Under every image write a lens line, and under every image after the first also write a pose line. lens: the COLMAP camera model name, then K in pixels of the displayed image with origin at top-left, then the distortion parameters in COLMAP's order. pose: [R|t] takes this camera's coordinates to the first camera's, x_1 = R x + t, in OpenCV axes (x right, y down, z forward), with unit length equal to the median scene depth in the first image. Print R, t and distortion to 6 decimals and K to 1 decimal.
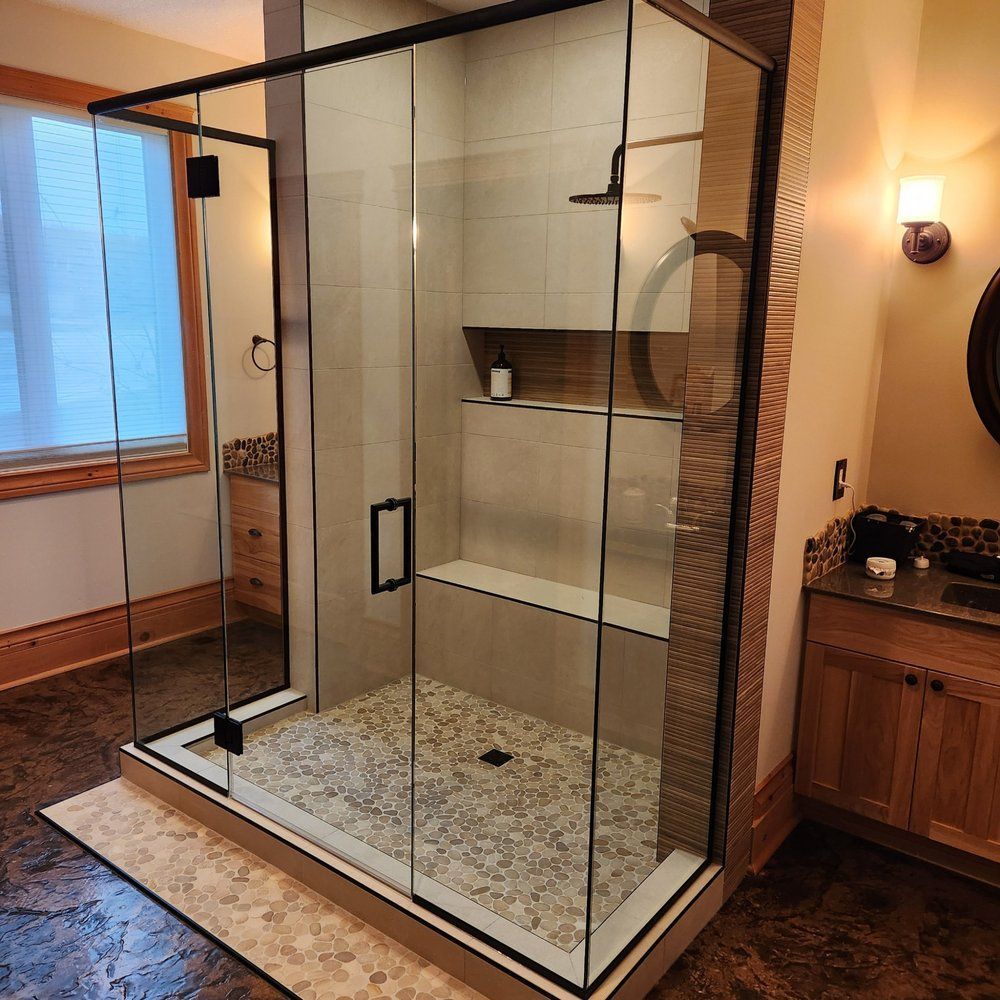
lens RADIAL K [[882.6, 0, 499.6], [0, 882.6, 497.1], [0, 0, 1]] dist [0.045428, -0.020105]
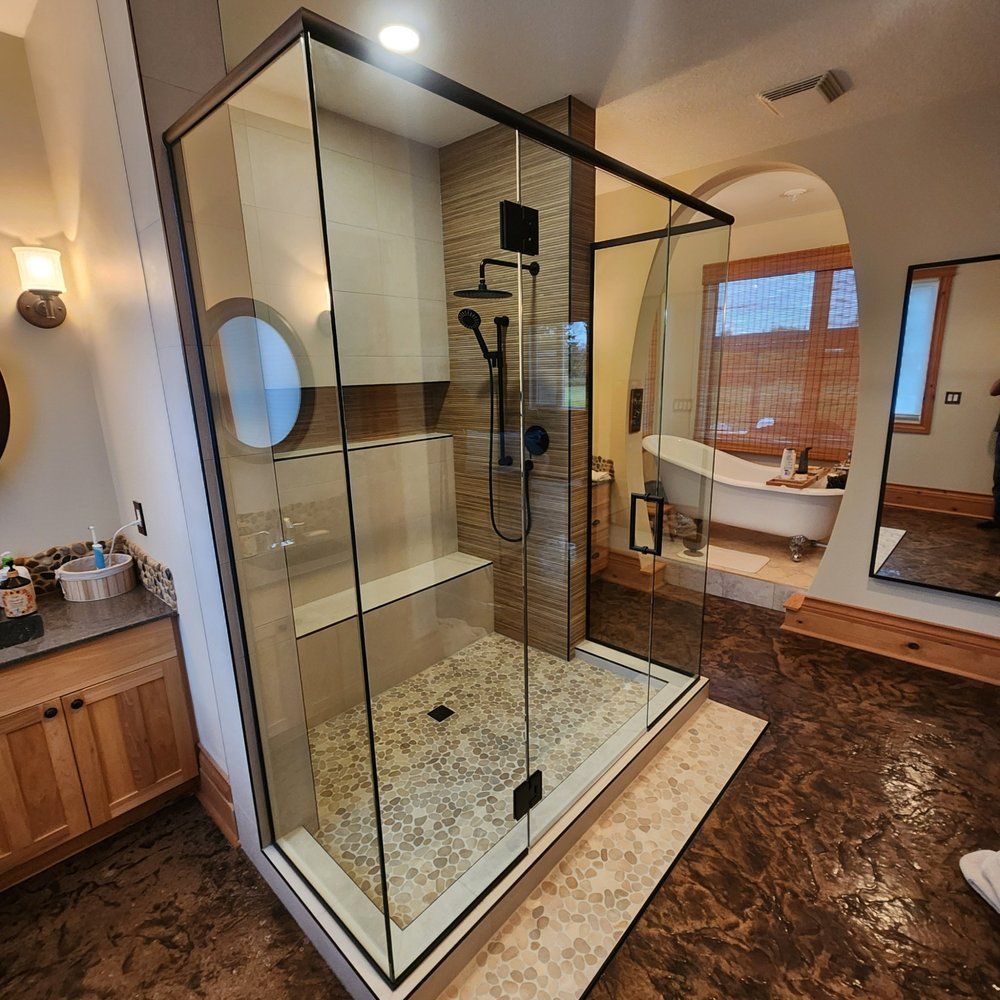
lens RADIAL K [[545.6, 0, 499.5], [0, 545.6, 502.9], [0, 0, 1]] dist [-0.001315, 0.000403]
pose [[0.083815, -0.261320, 0.961606, -0.751659], [0.226109, 0.944819, 0.237050, -0.187018], [-0.970489, 0.197559, 0.138277, 0.805773]]
